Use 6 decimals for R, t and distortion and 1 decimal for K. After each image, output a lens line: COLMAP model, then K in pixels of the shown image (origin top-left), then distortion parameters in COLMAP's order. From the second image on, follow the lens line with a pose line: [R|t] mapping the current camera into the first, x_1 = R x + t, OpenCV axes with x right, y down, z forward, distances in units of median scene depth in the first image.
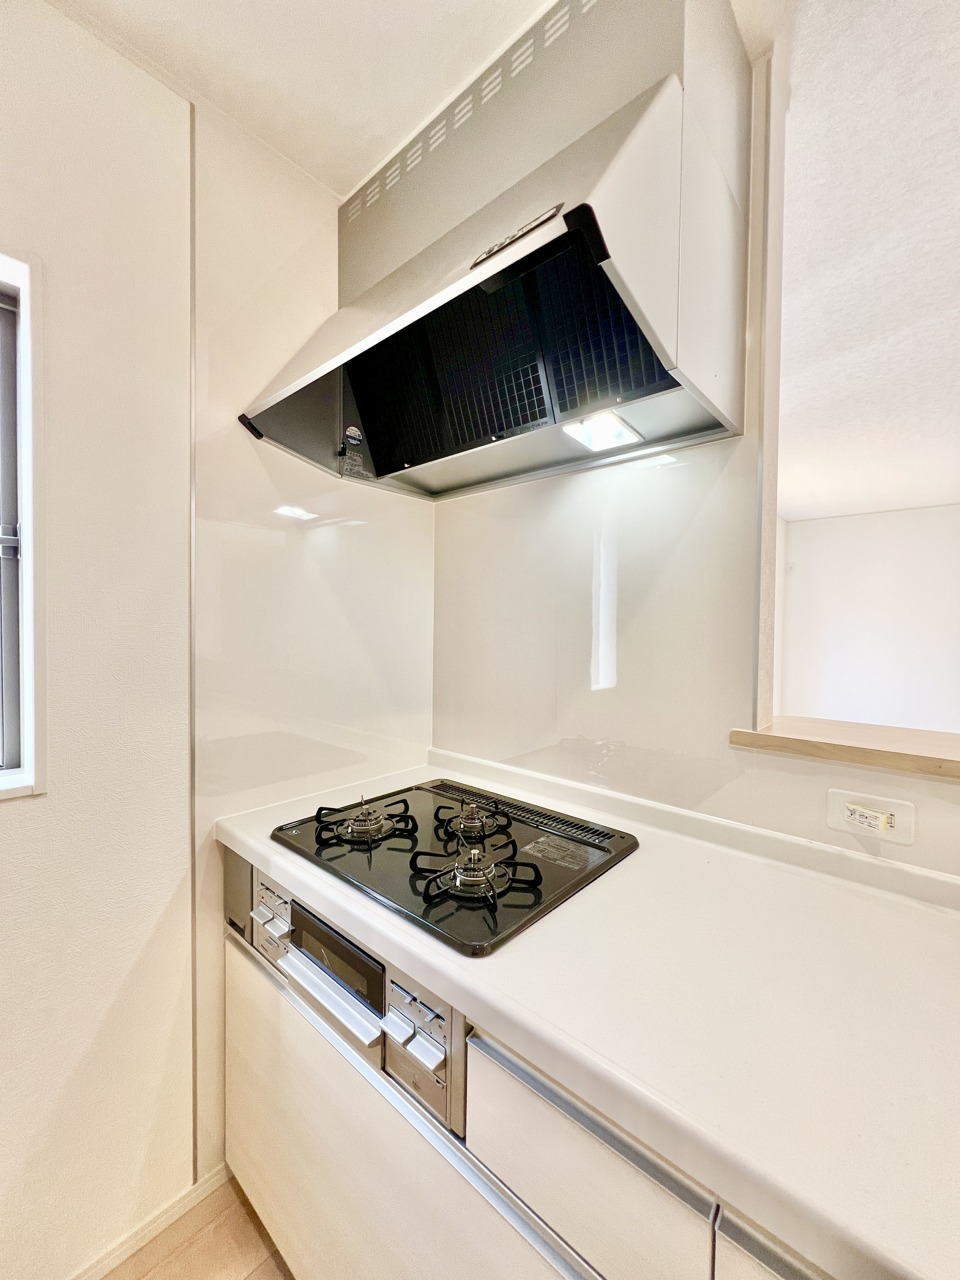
lens RADIAL K [[510.5, 0, 483.6], [0, 510.5, 636.2], [0, 0, 1]] dist [-0.000508, 0.000396]
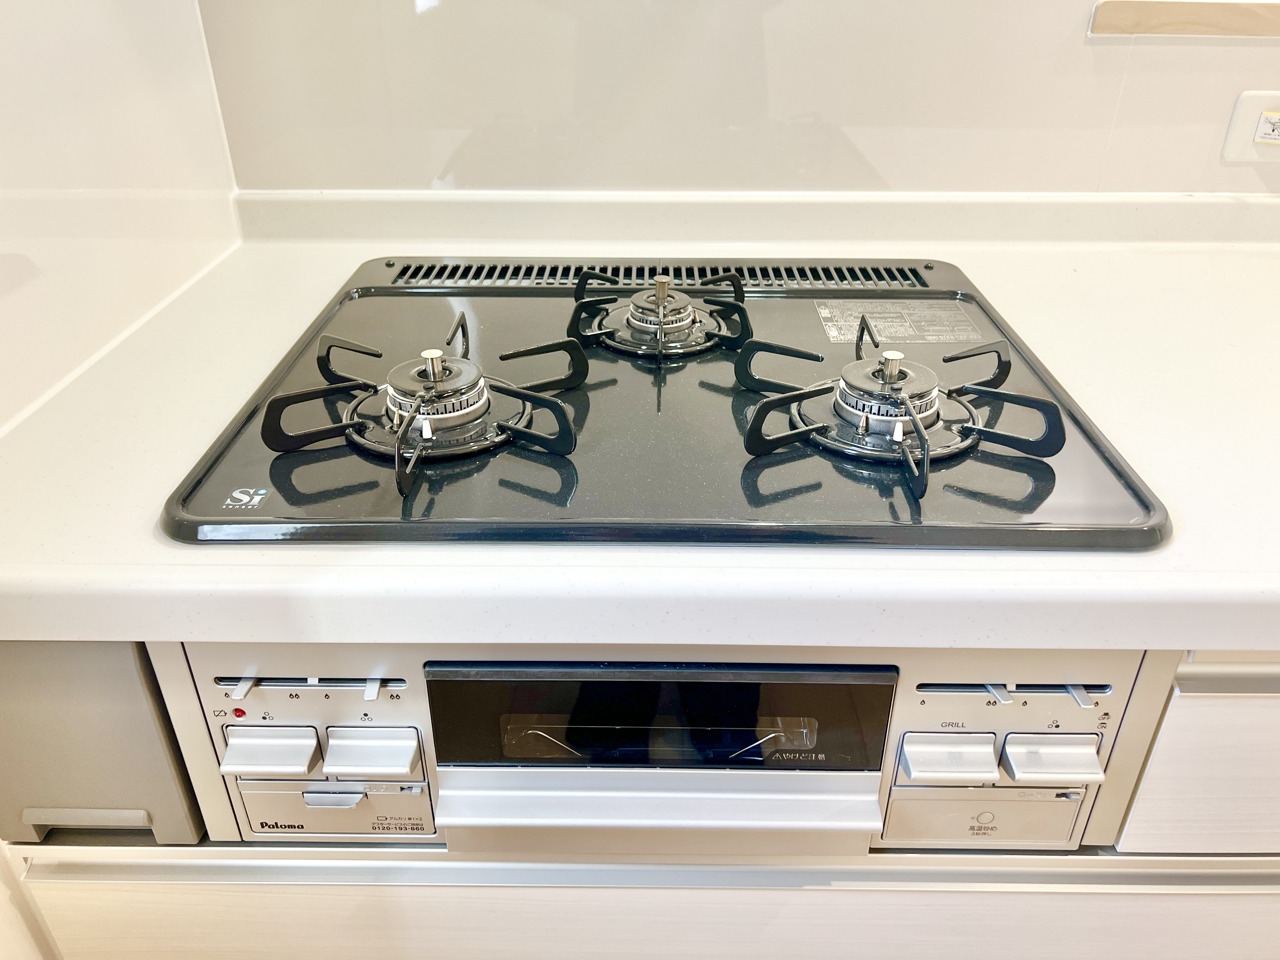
lens RADIAL K [[970.9, 0, 637.2], [0, 970.9, 487.5], [0, 0, 1]] dist [0.012791, -0.041105]
pose [[0.763481, -0.341702, 0.548030, -0.500895], [0.028301, 0.865453, 0.500190, 0.108760], [-0.645210, -0.366376, 0.670427, 0.485246]]
